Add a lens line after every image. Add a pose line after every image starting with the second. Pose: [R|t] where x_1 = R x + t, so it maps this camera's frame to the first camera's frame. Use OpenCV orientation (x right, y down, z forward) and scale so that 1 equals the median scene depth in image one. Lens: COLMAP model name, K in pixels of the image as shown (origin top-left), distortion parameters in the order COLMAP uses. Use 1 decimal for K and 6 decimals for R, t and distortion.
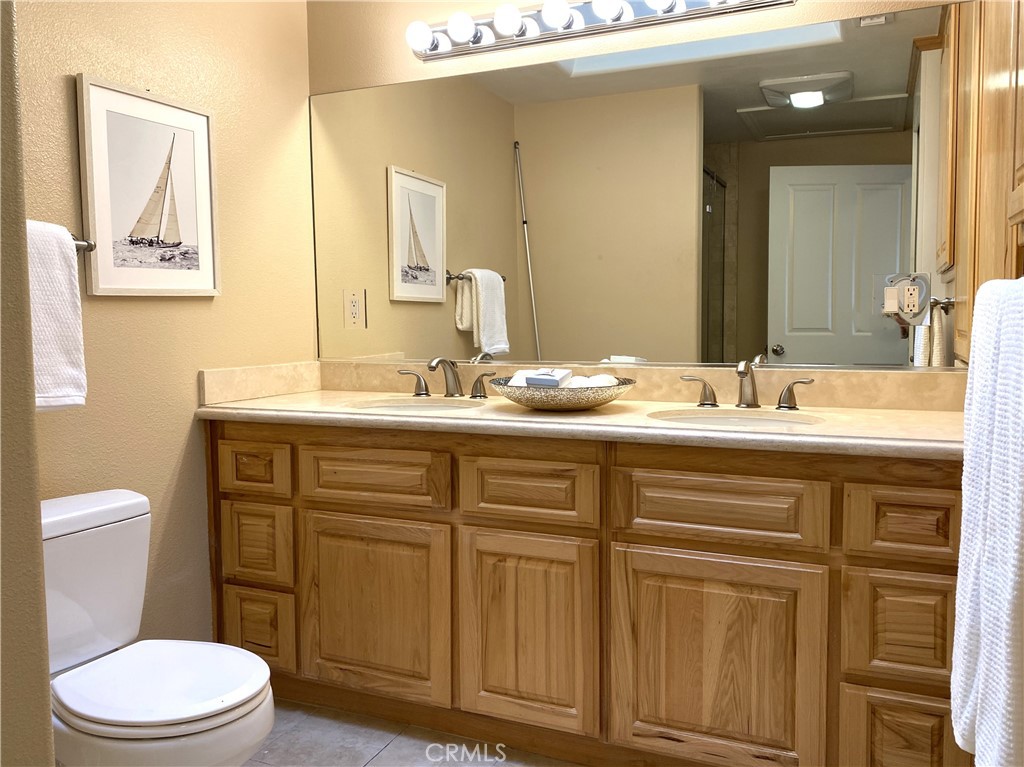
lens RADIAL K [[778.3, 0, 506.9], [0, 778.3, 383.2], [0, 0, 1]] dist [0.015813, -0.017108]
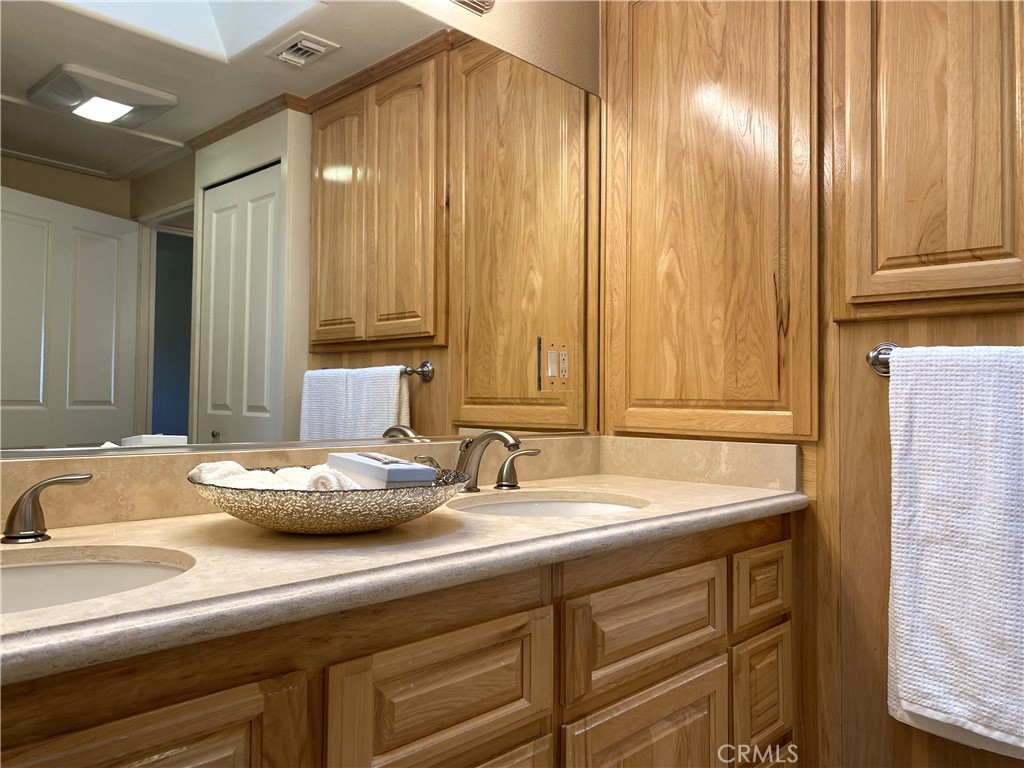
lens RADIAL K [[778.3, 0, 508.6], [0, 778.3, 381.2], [0, 0, 1]] dist [0.015813, -0.017108]
pose [[0.332614, 0.038667, 0.942270, -0.474353], [0.061876, 0.996111, -0.062718, -0.031543], [-0.941031, 0.079165, 0.328928, 0.827973]]
